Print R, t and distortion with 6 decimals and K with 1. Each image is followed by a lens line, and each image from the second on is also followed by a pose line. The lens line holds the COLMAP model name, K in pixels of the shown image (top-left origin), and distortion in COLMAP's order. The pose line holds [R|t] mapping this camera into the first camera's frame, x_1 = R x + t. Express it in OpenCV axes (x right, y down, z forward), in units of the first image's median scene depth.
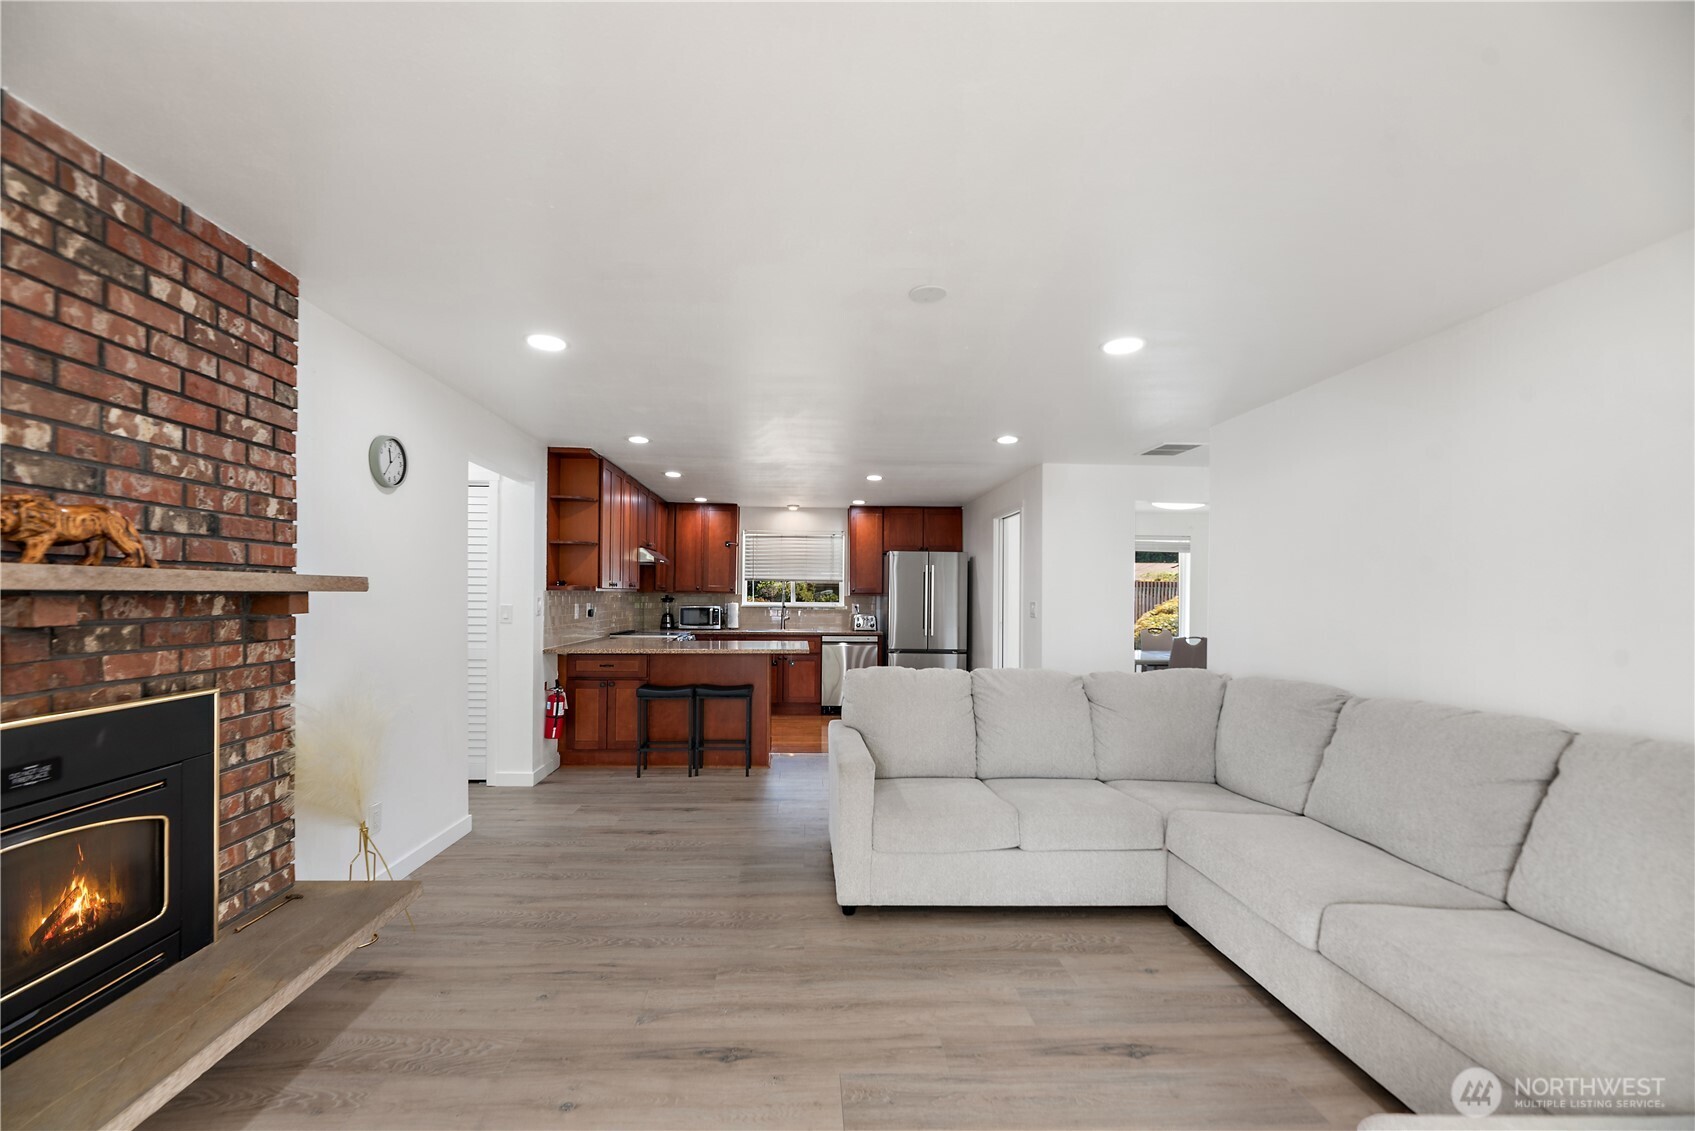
lens RADIAL K [[690.2, 0, 841.1], [0, 690.2, 598.8], [0, 0, 1]] dist [0.001823, -0.000728]
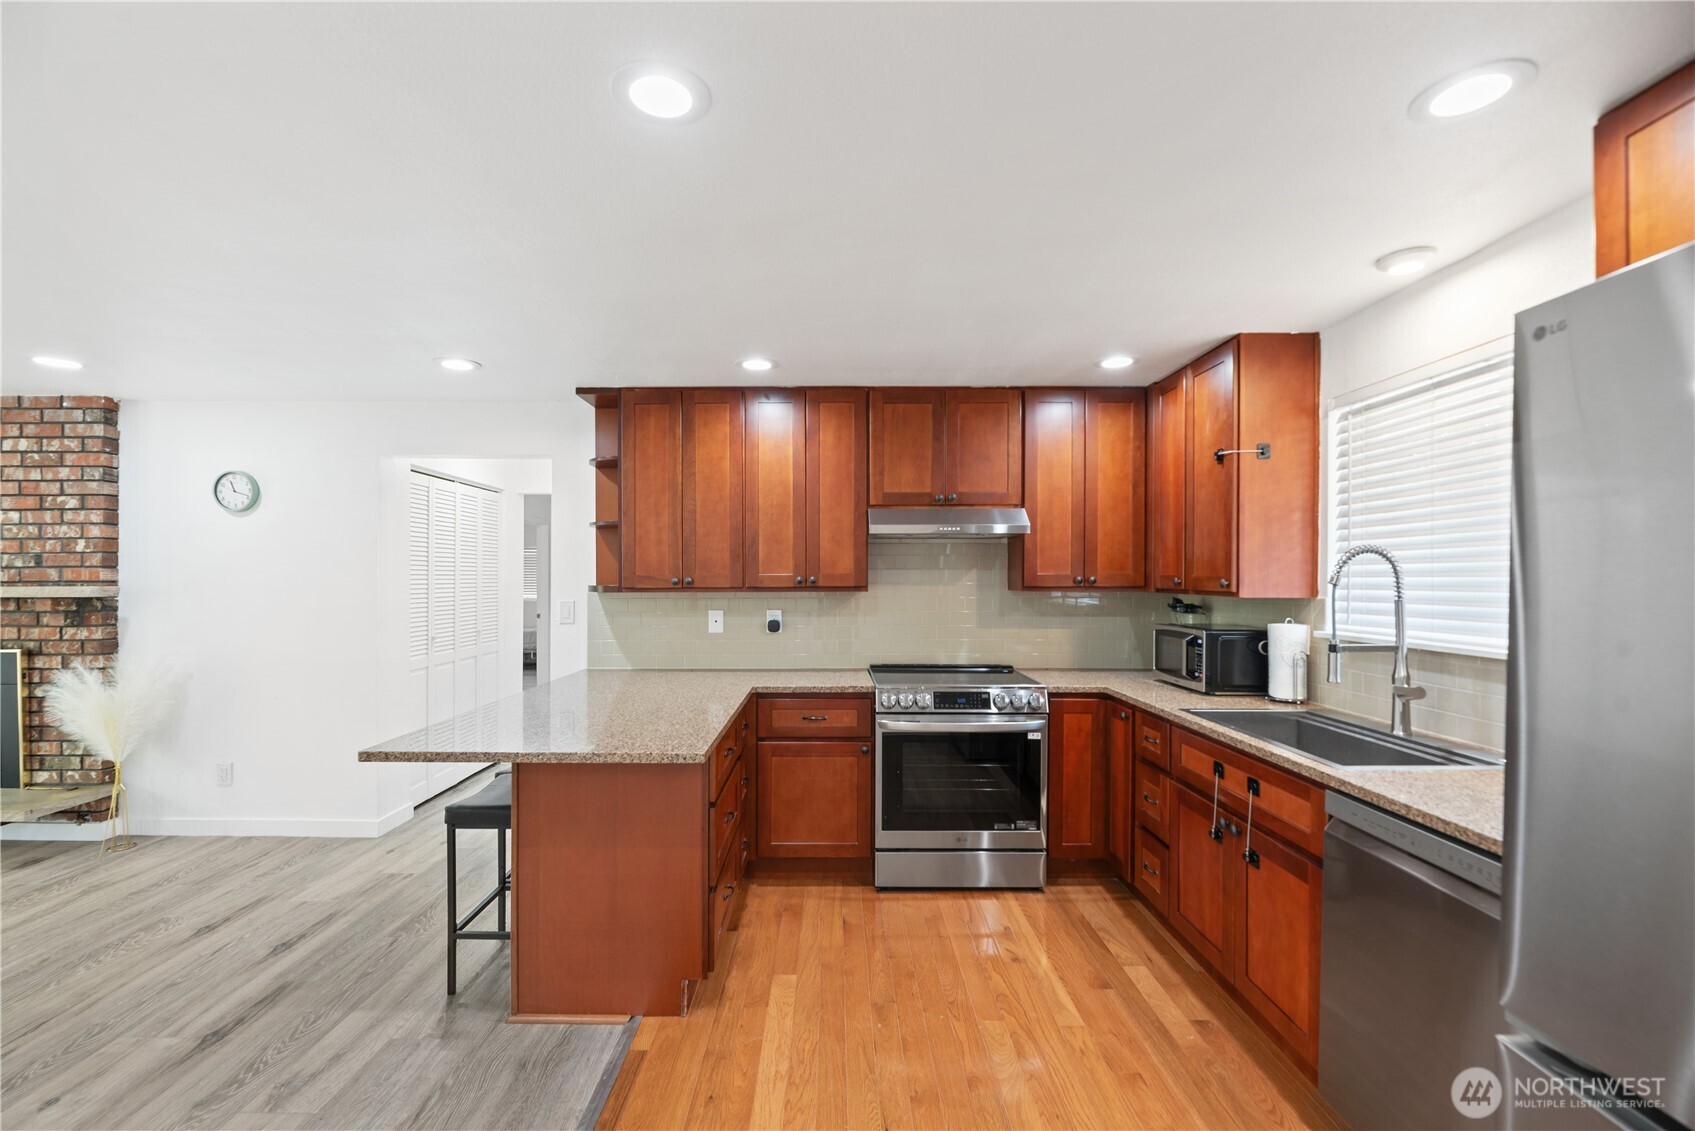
lens RADIAL K [[728.7, 0, 862.4], [0, 728.7, 575.8], [0, 0, 1]] dist [-0.001600, 0.000004]
pose [[-0.063882, -0.006790, -0.997934, 0.861678], [-0.003739, 0.999971, -0.006564, -0.061730], [0.997950, 0.003312, -0.063905, 3.282205]]
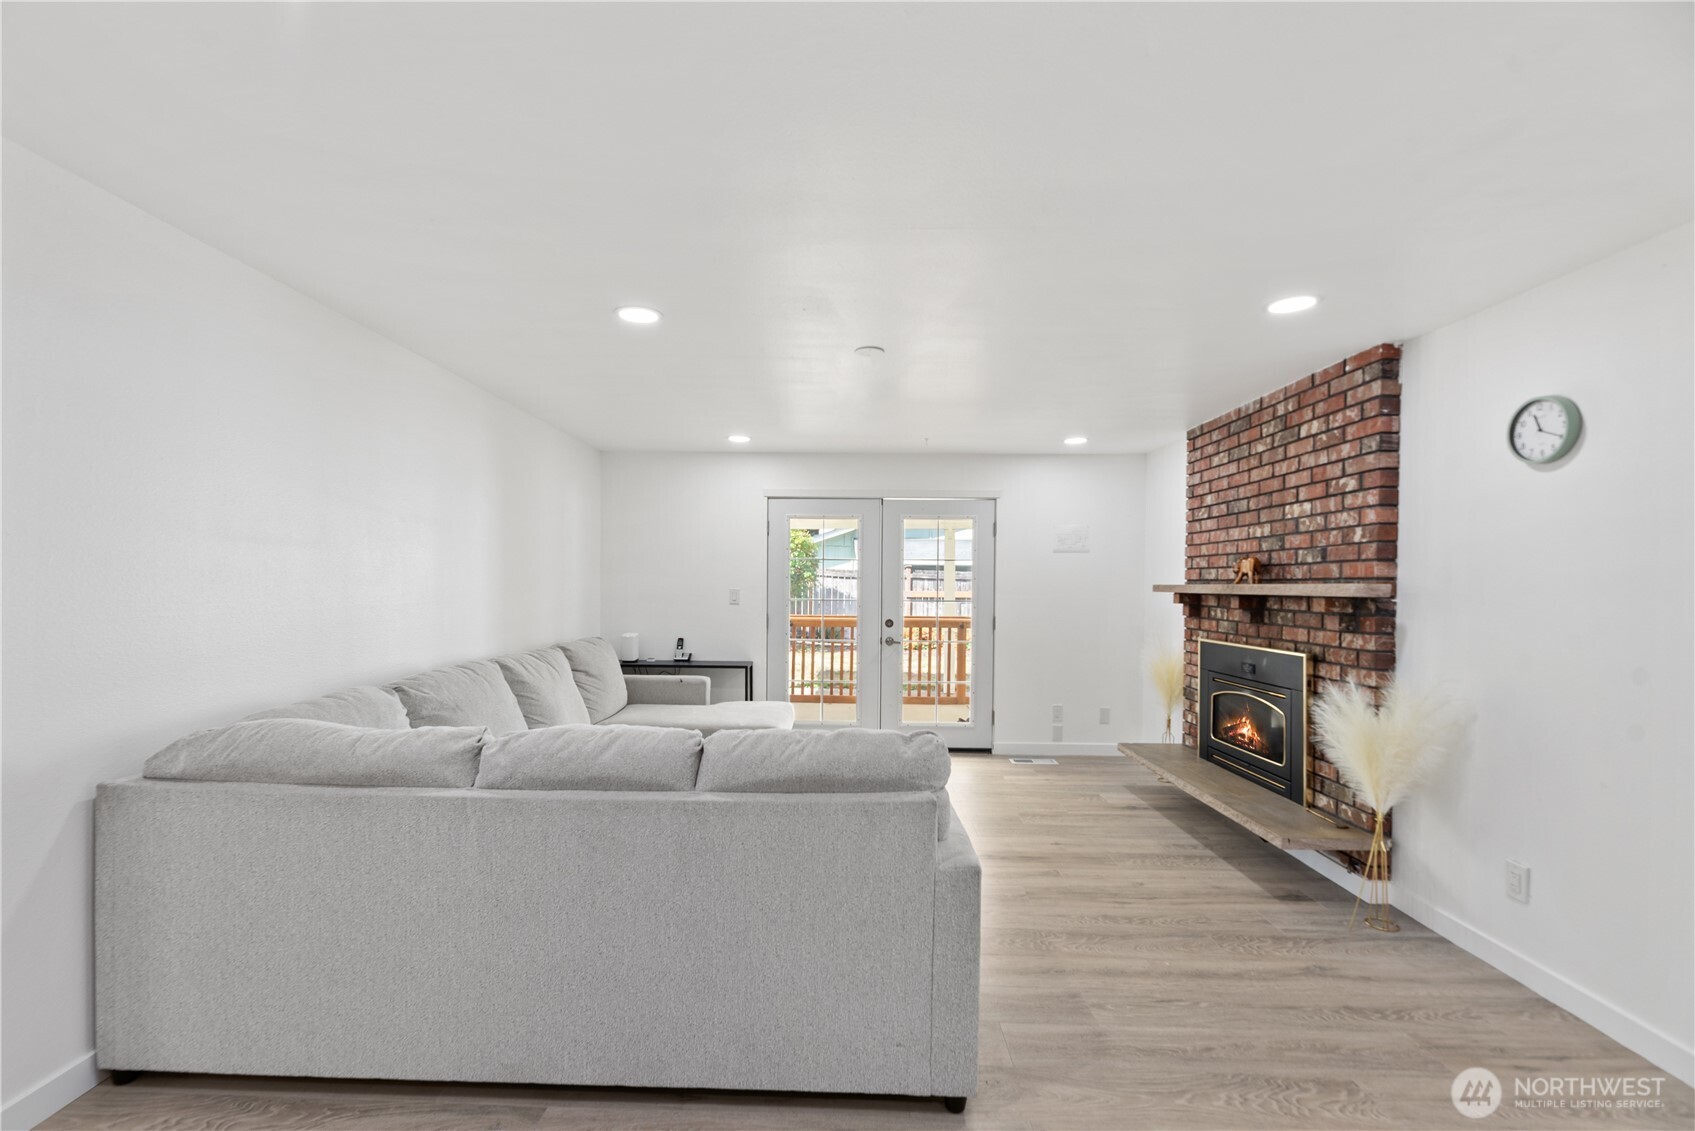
lens RADIAL K [[728.7, 0, 817.0], [0, 728.7, 588.1], [0, 0, 1]] dist [-0.001600, 0.000004]
pose [[-0.994516, -0.018973, 0.102852, 0.086614], [-0.017981, 0.999783, 0.010559, -0.026049], [-0.103030, 0.008651, -0.994641, 2.798878]]
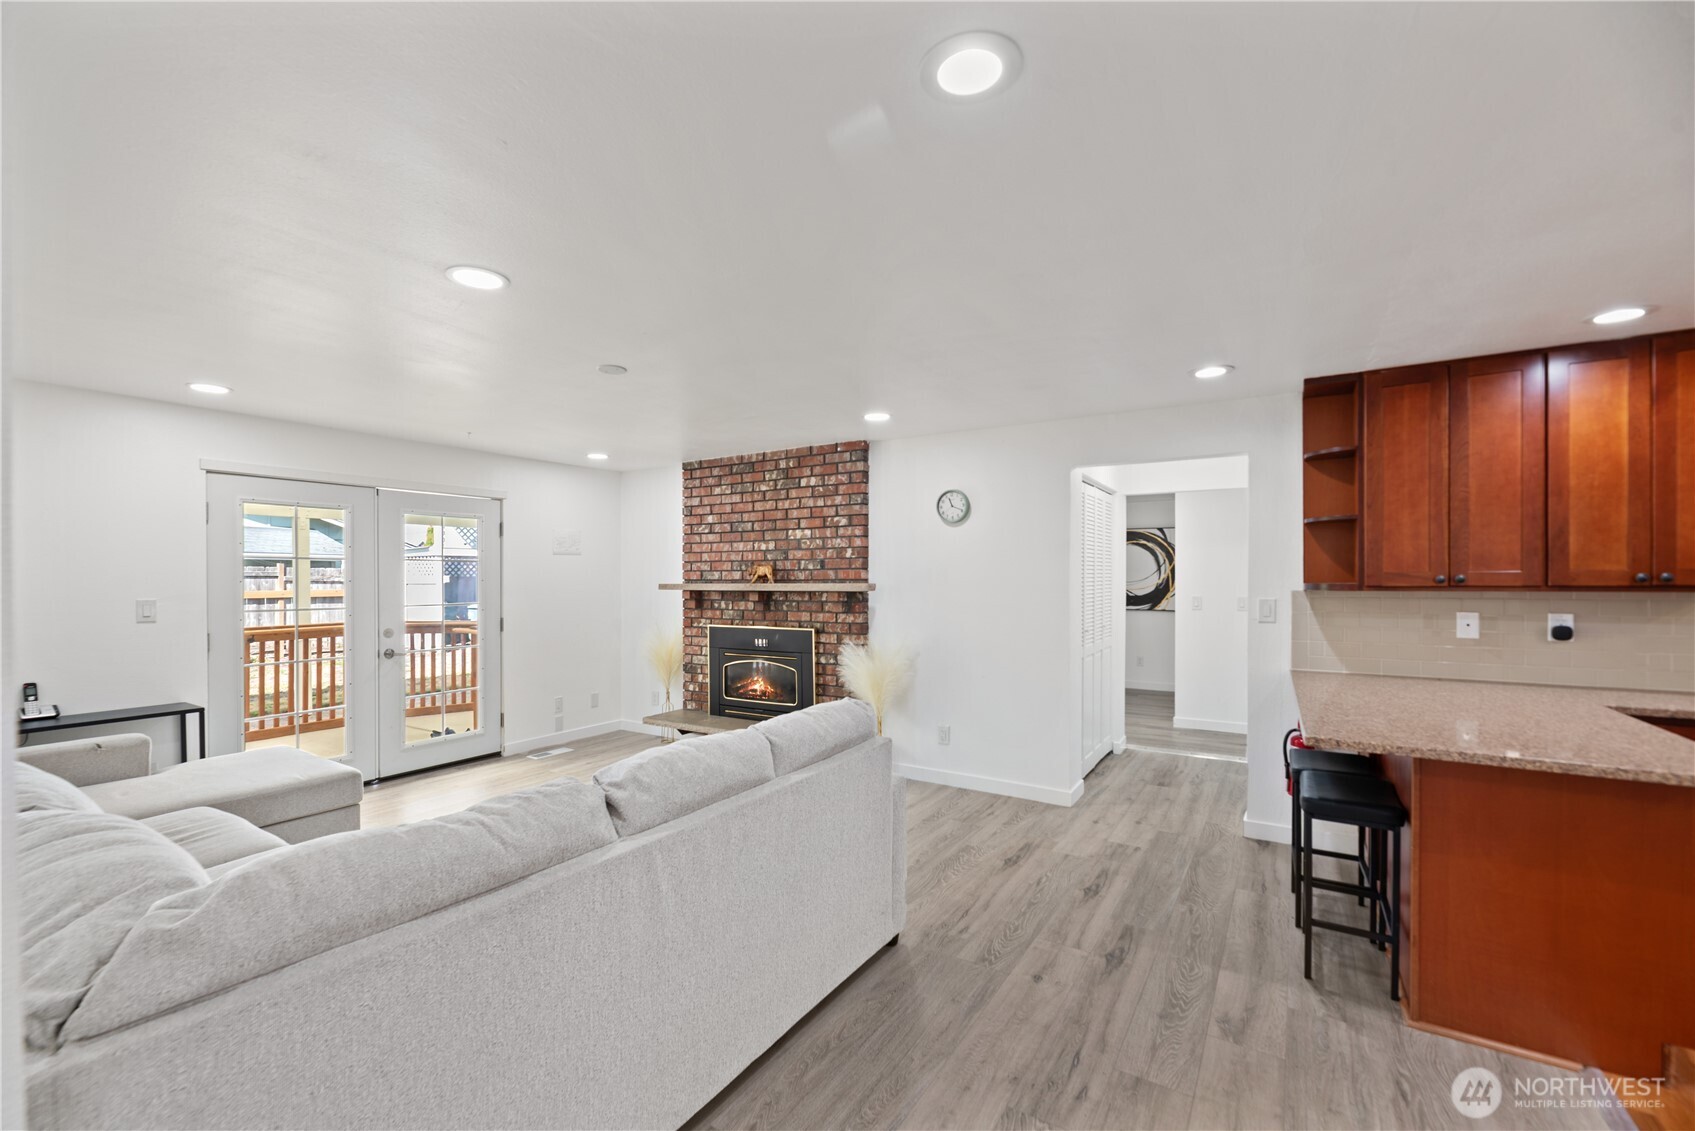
lens RADIAL K [[728.7, 0, 823.7], [0, 728.7, 581.2], [0, 0, 1]] dist [-0.001600, 0.000004]
pose [[-0.603123, -0.001726, -0.797646, 1.196205], [-0.004623, 0.999988, 0.001331, -0.049273], [0.797635, 0.004490, -0.603124, 2.594597]]
